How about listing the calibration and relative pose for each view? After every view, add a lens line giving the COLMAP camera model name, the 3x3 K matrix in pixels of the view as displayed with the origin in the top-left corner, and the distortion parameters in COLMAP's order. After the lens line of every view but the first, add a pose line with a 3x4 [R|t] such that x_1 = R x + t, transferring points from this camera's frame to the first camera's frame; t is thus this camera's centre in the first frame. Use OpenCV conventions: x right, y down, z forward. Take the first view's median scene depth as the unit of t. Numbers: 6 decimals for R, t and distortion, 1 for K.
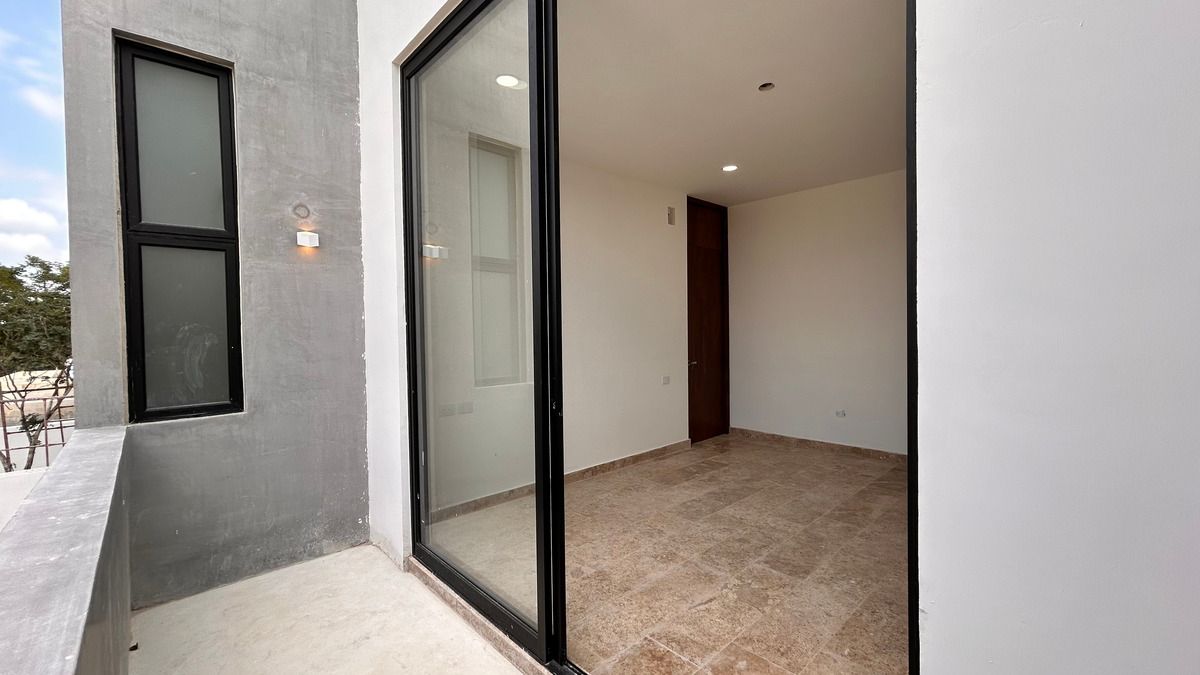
lens RADIAL K [[484.7, 0, 598.4], [0, 484.7, 336.5], [0, 0, 1]] dist [-0.008322, 0.008165]
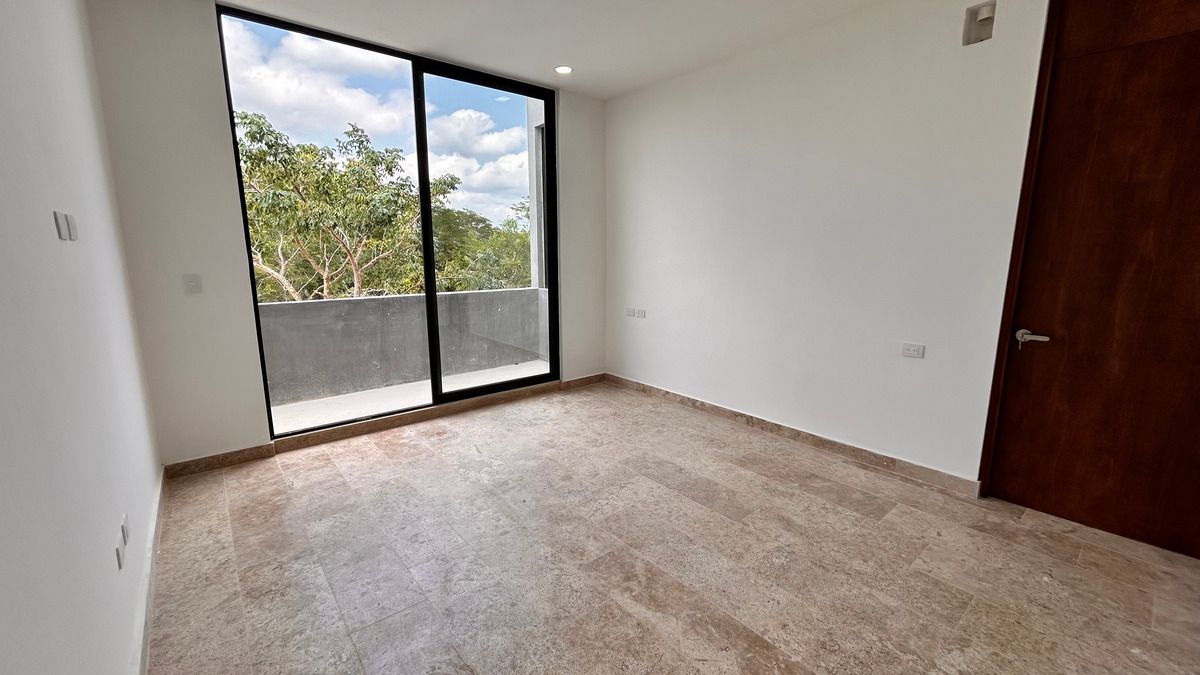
lens RADIAL K [[484.7, 0, 598.4], [0, 484.7, 336.5], [0, 0, 1]] dist [-0.008322, 0.008165]
pose [[-0.059486, 0.190155, -0.979950, 1.066243], [-0.020099, 0.981262, 0.191629, -0.041725], [0.998027, 0.031096, -0.054550, 0.986414]]
